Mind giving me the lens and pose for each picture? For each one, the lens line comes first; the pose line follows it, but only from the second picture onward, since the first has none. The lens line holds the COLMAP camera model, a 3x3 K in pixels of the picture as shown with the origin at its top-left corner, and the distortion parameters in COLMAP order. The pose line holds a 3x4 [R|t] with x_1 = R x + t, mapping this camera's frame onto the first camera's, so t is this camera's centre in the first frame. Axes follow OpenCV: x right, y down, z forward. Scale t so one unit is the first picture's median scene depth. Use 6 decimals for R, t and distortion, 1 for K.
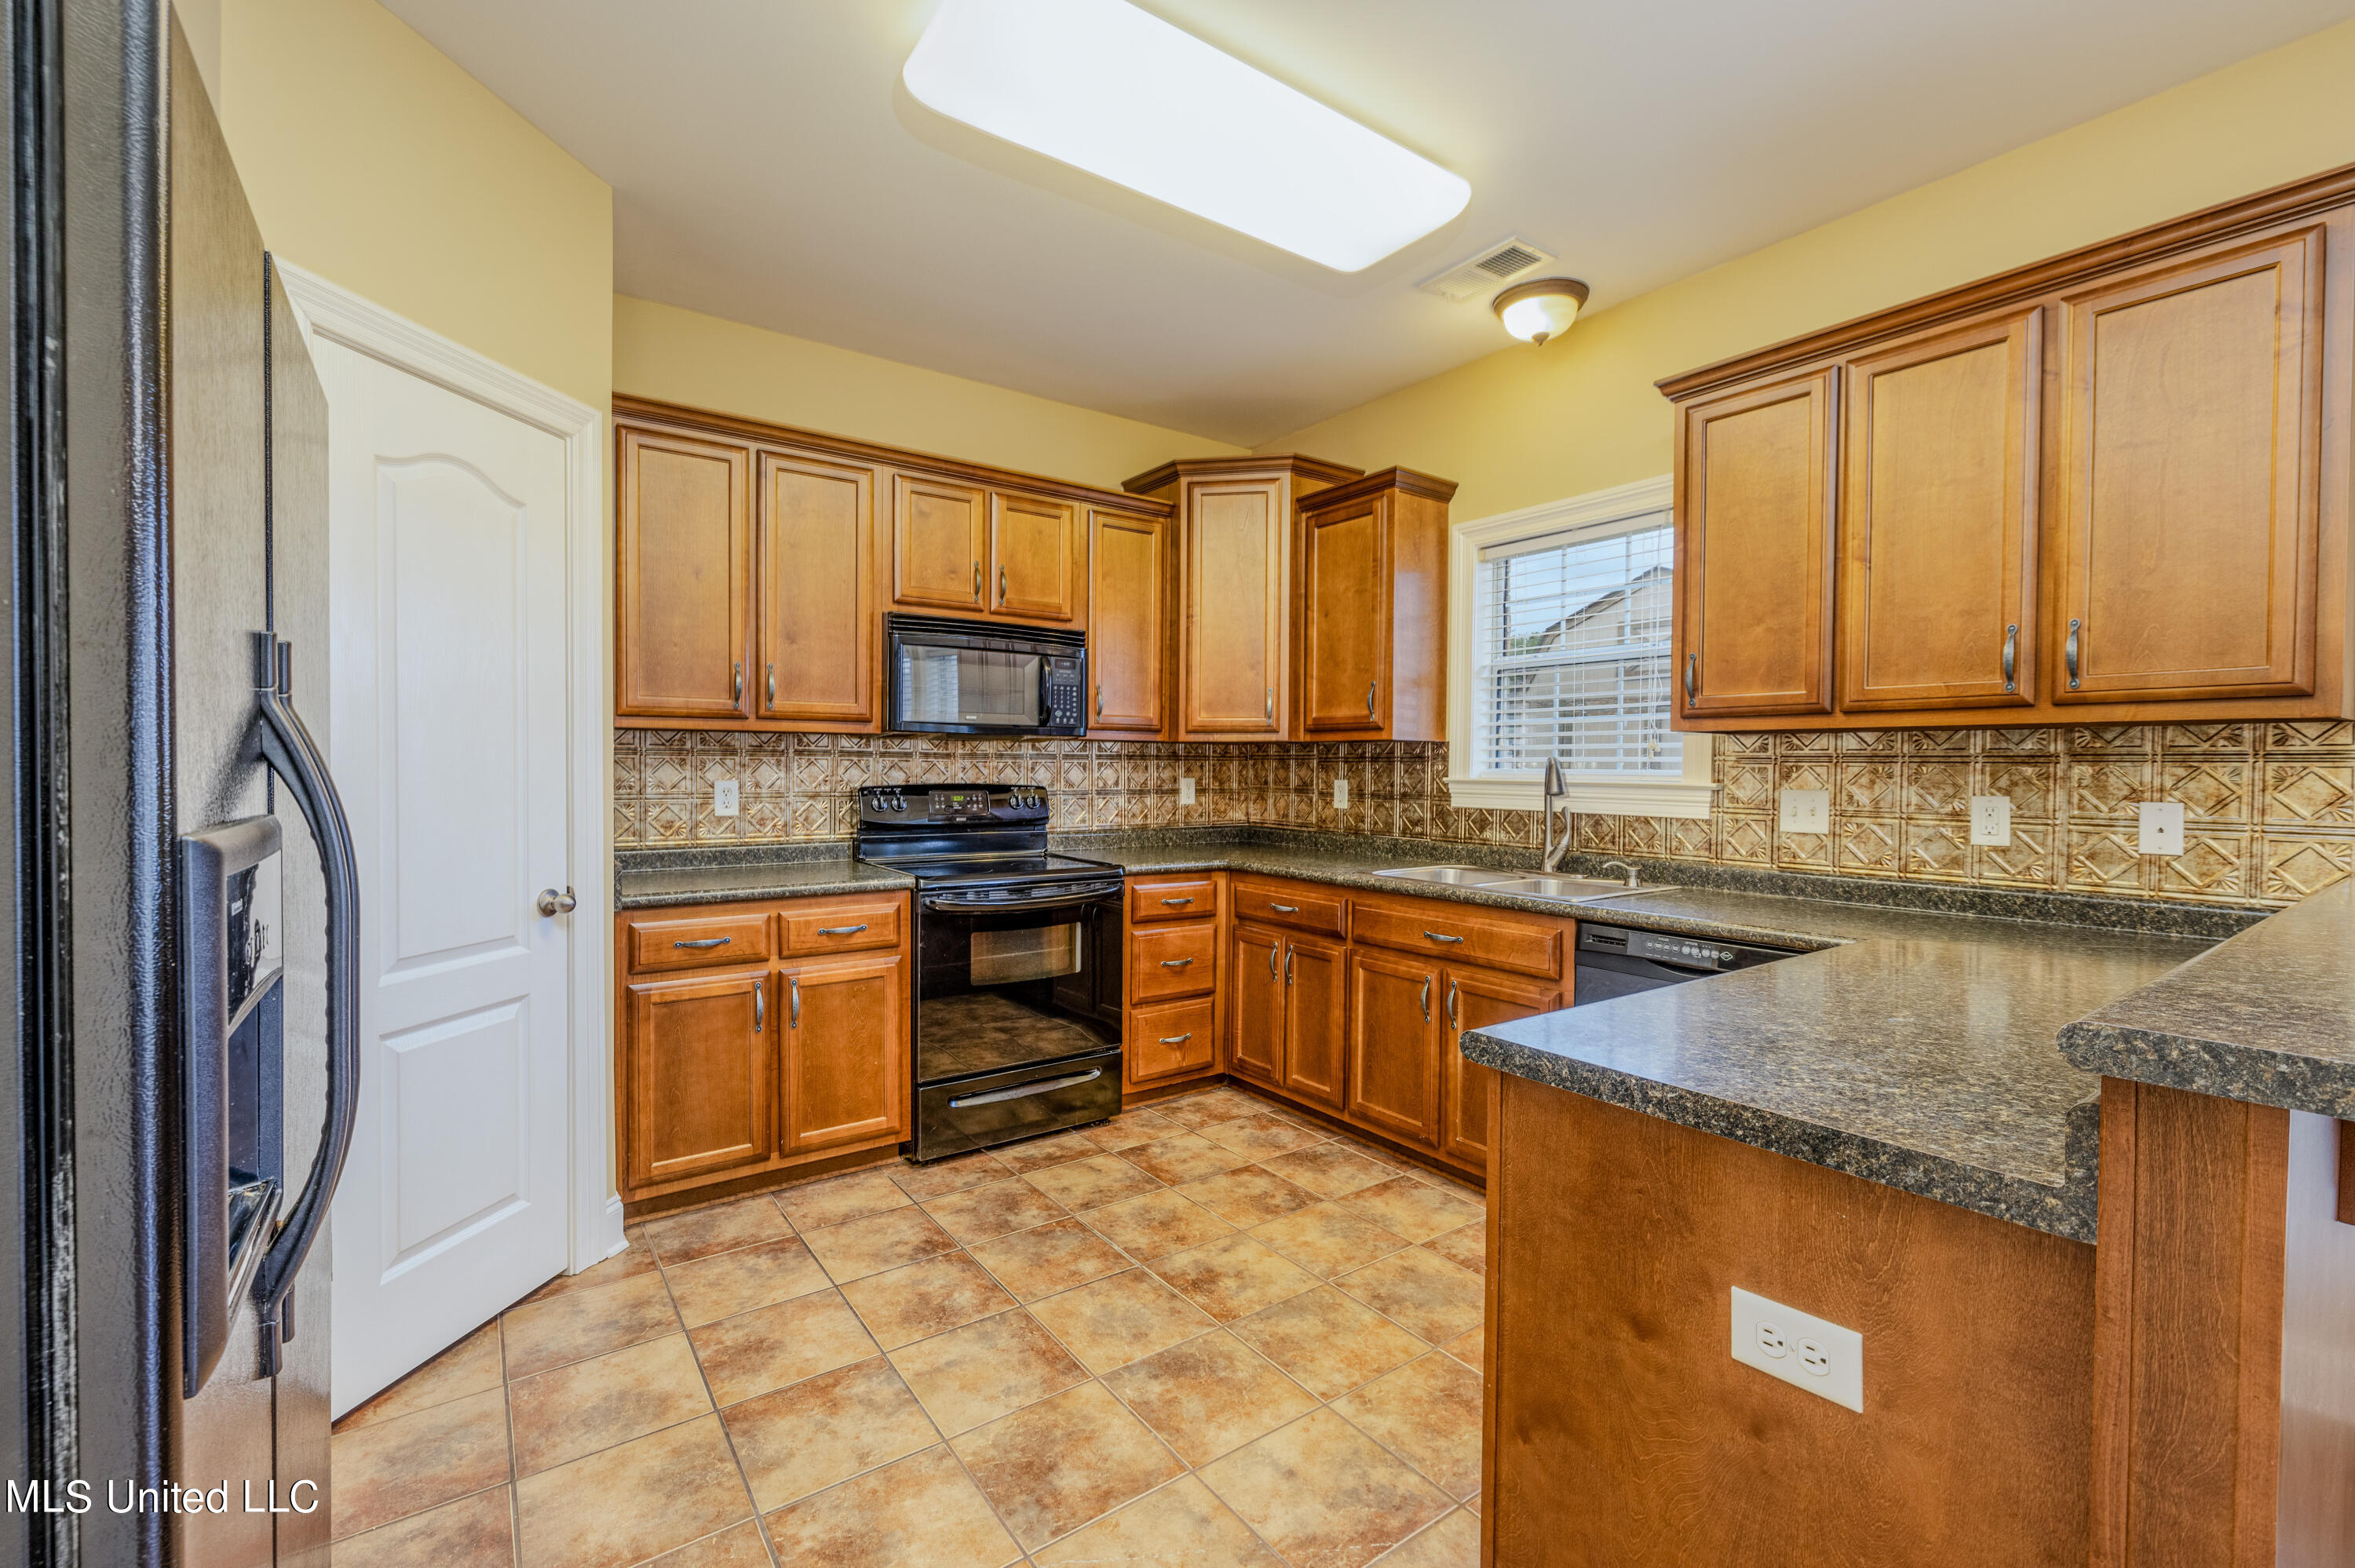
lens RADIAL K [[1010.6, 0, 1167.0], [0, 1010.6, 786.0], [0, 0, 1]] dist [-0.001339, 0.001039]
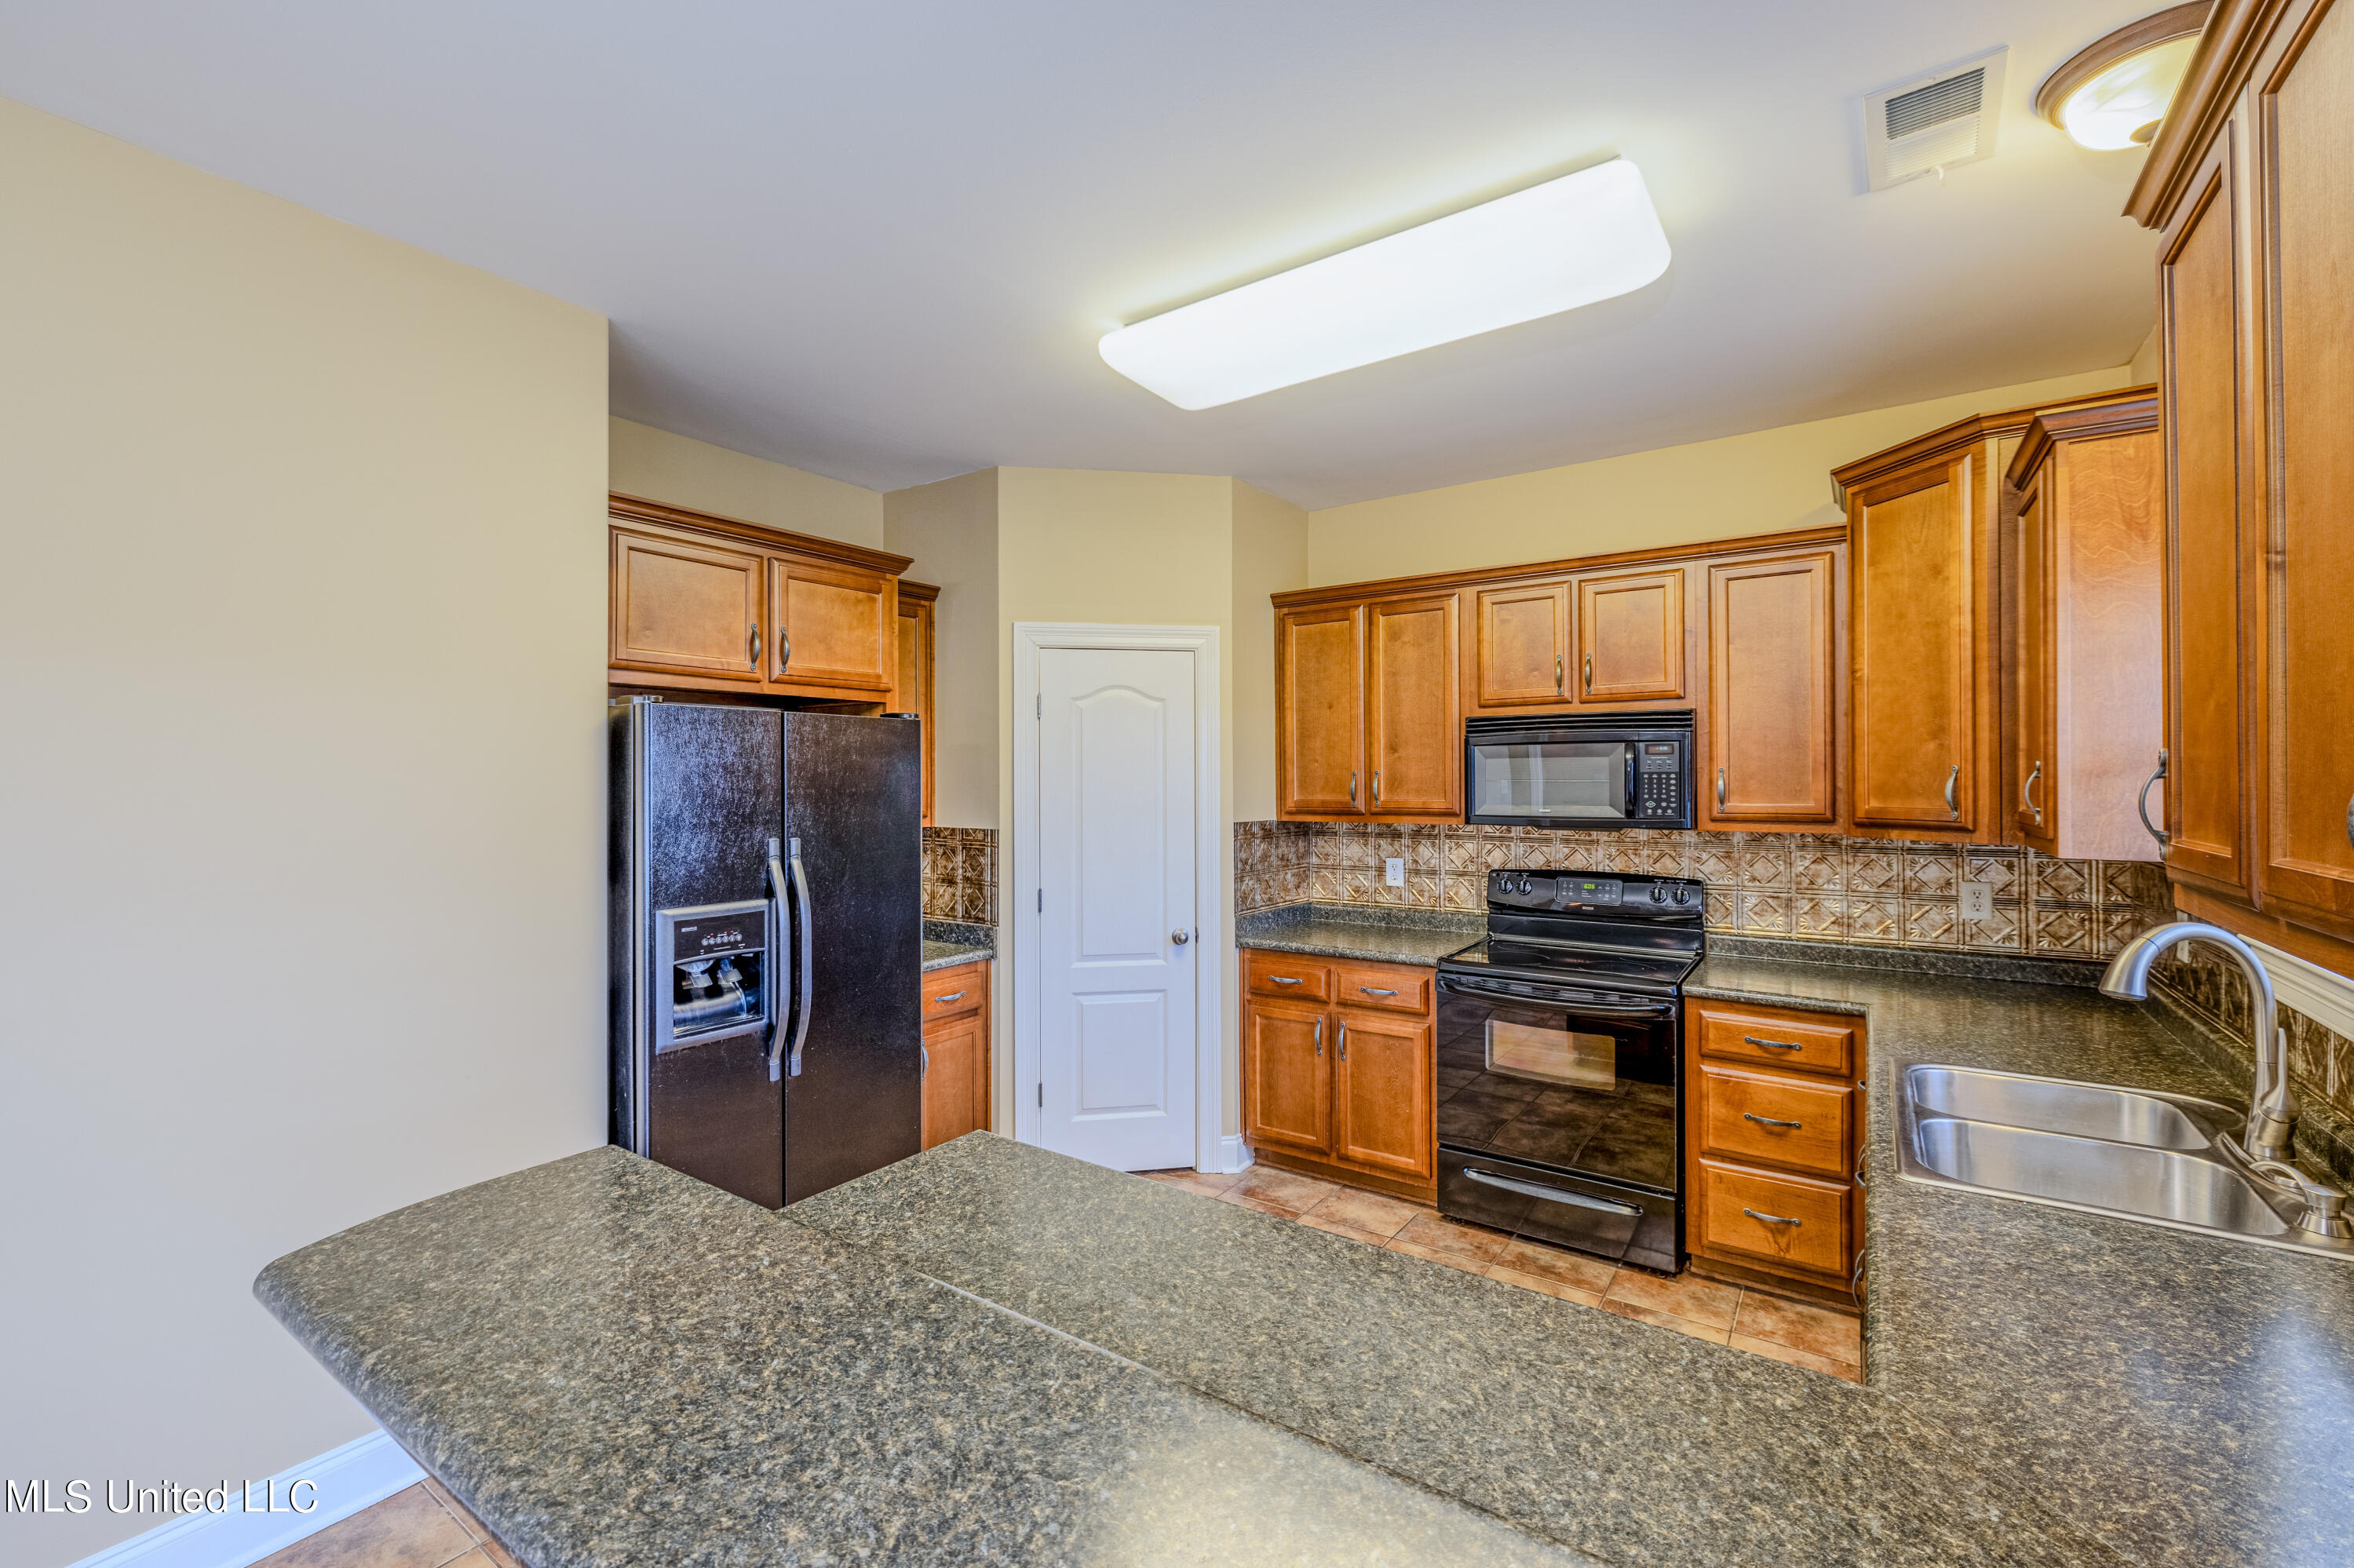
lens RADIAL K [[1010.2, 0, 1175.9], [0, 1010.2, 776.6], [0, 0, 1]] dist [-0.001339, 0.001039]
pose [[0.321200, -0.008696, -0.946971, 0.672123], [-0.012048, 0.999839, -0.013268, -0.086776], [0.946935, 0.015671, 0.321044, 0.329296]]
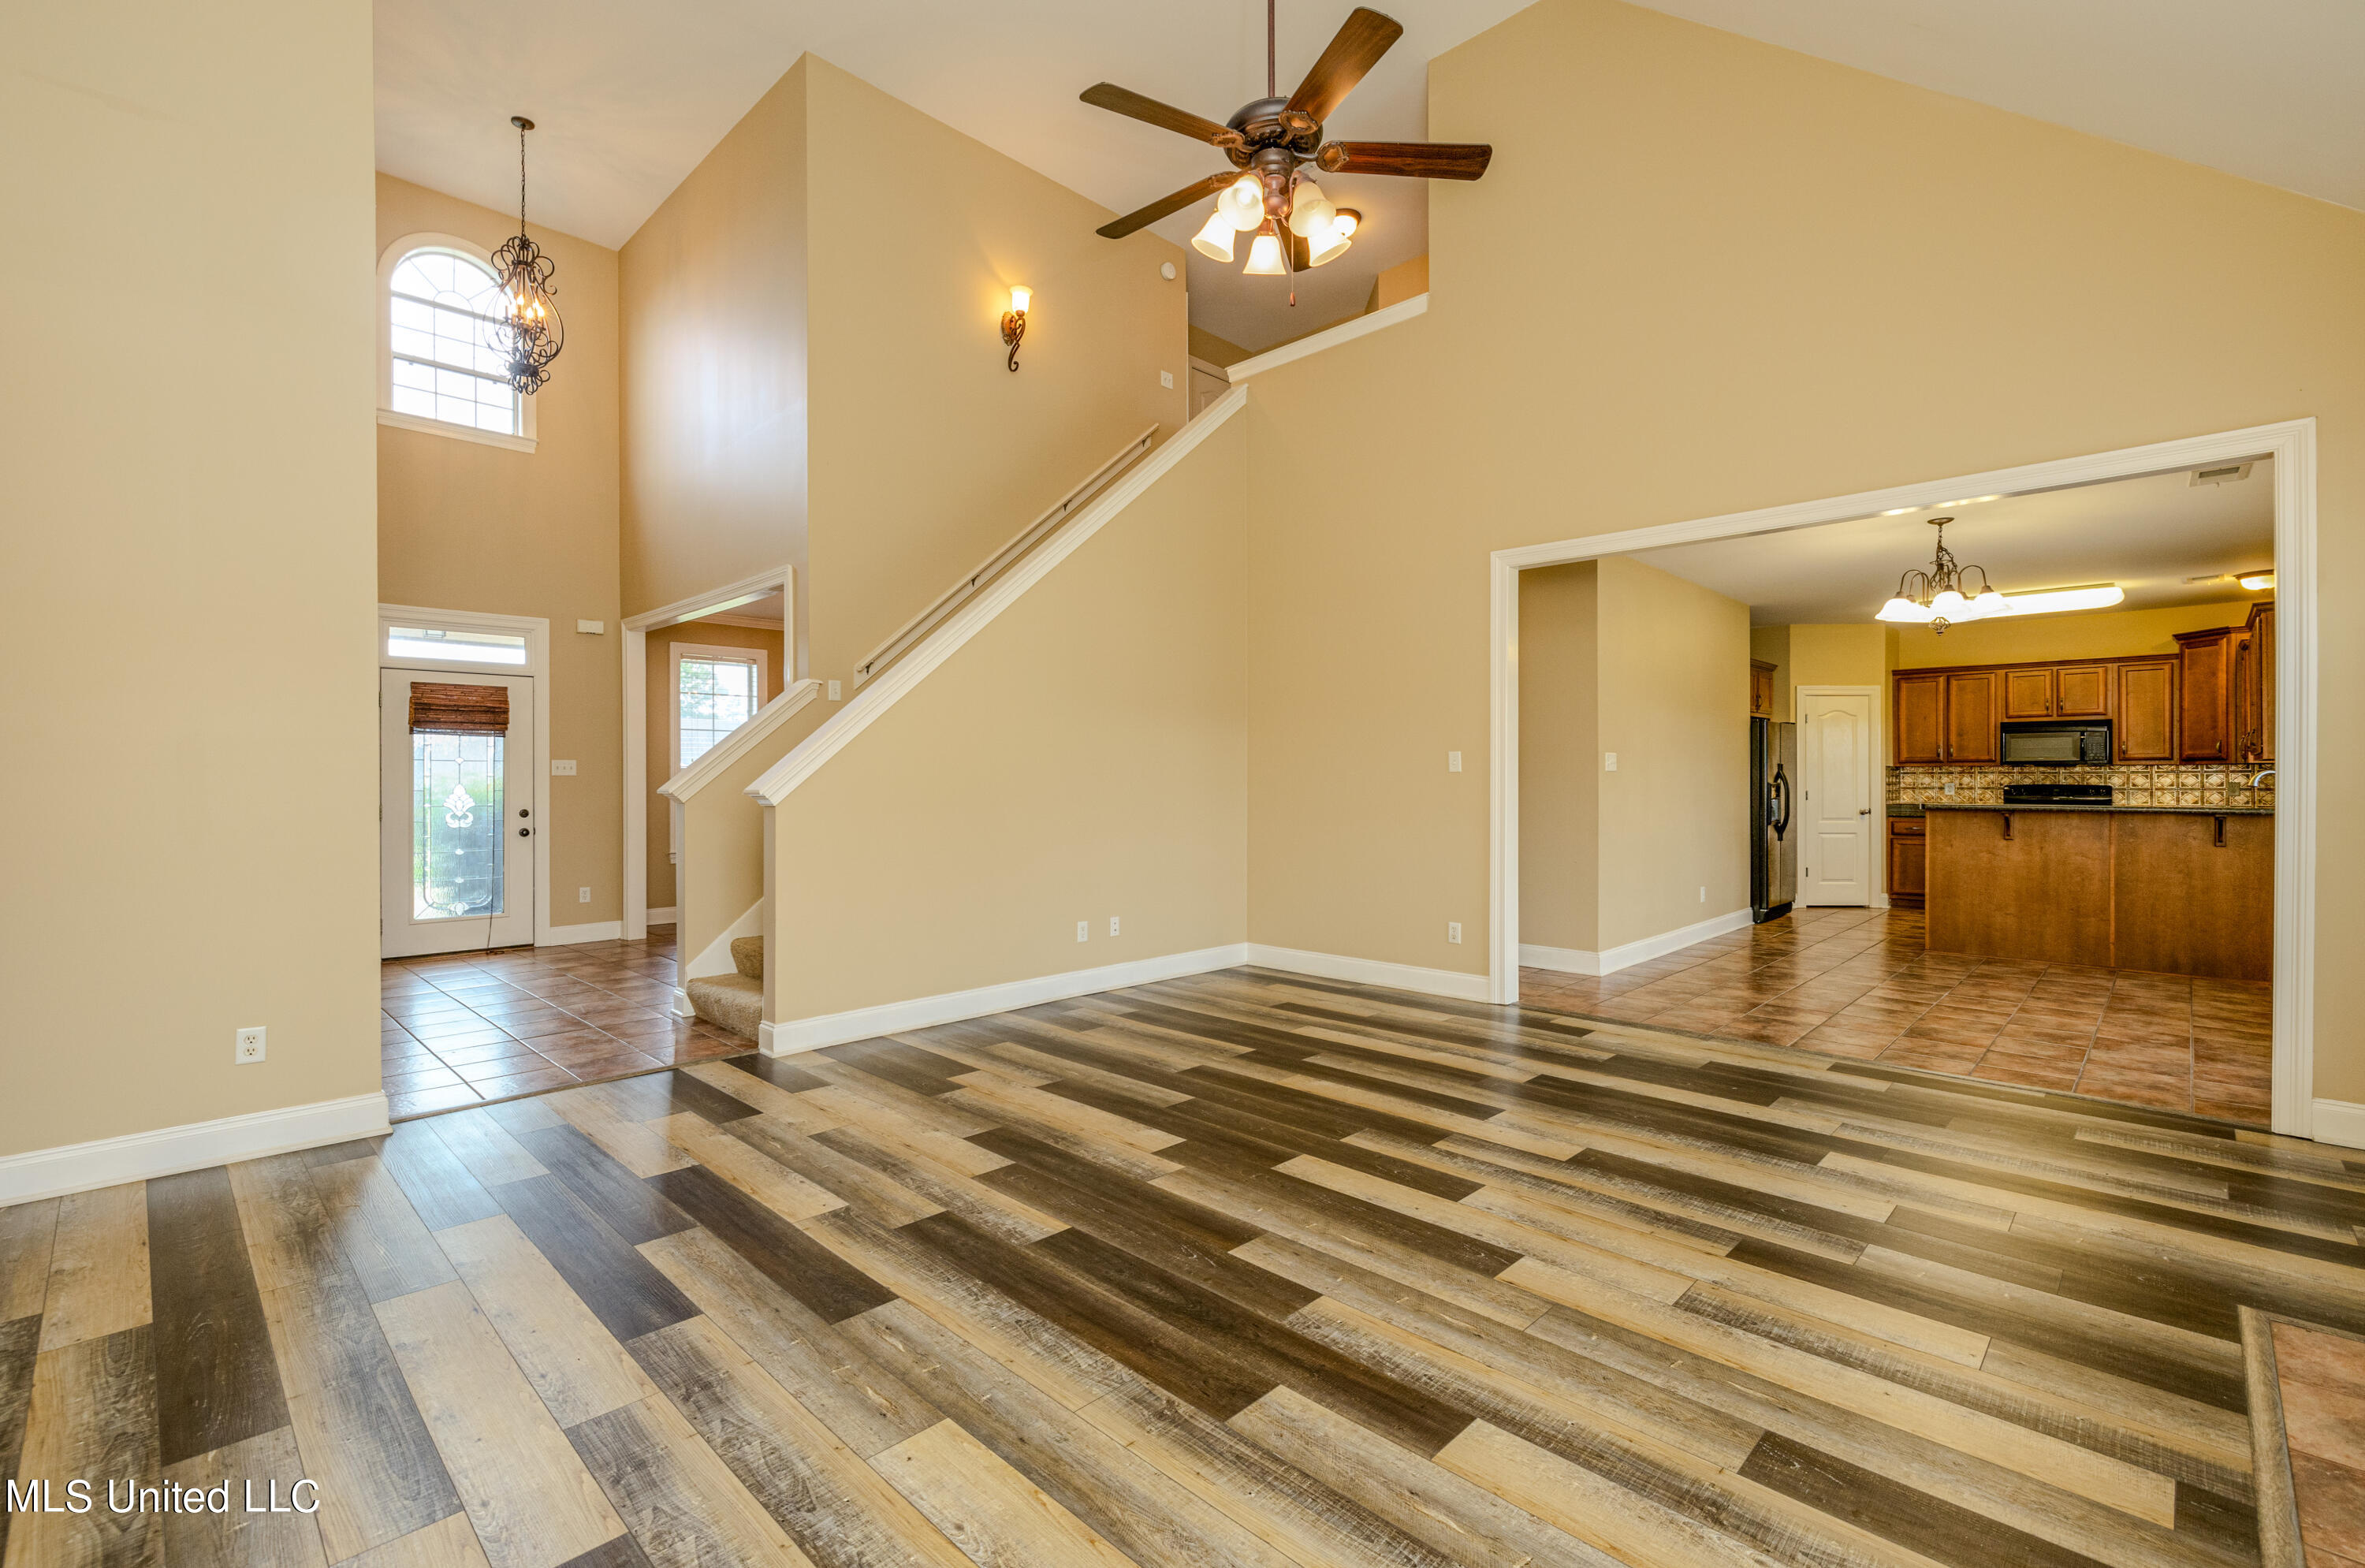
lens RADIAL K [[1015.0, 0, 1173.8], [0, 1015.0, 793.9], [0, 0, 1]] dist [-0.001339, 0.001039]
pose [[0.167028, 0.009655, -0.985905, 2.107651], [-0.013258, 0.999884, 0.007545, 0.036223], [0.985863, 0.011811, 0.167136, -1.729230]]
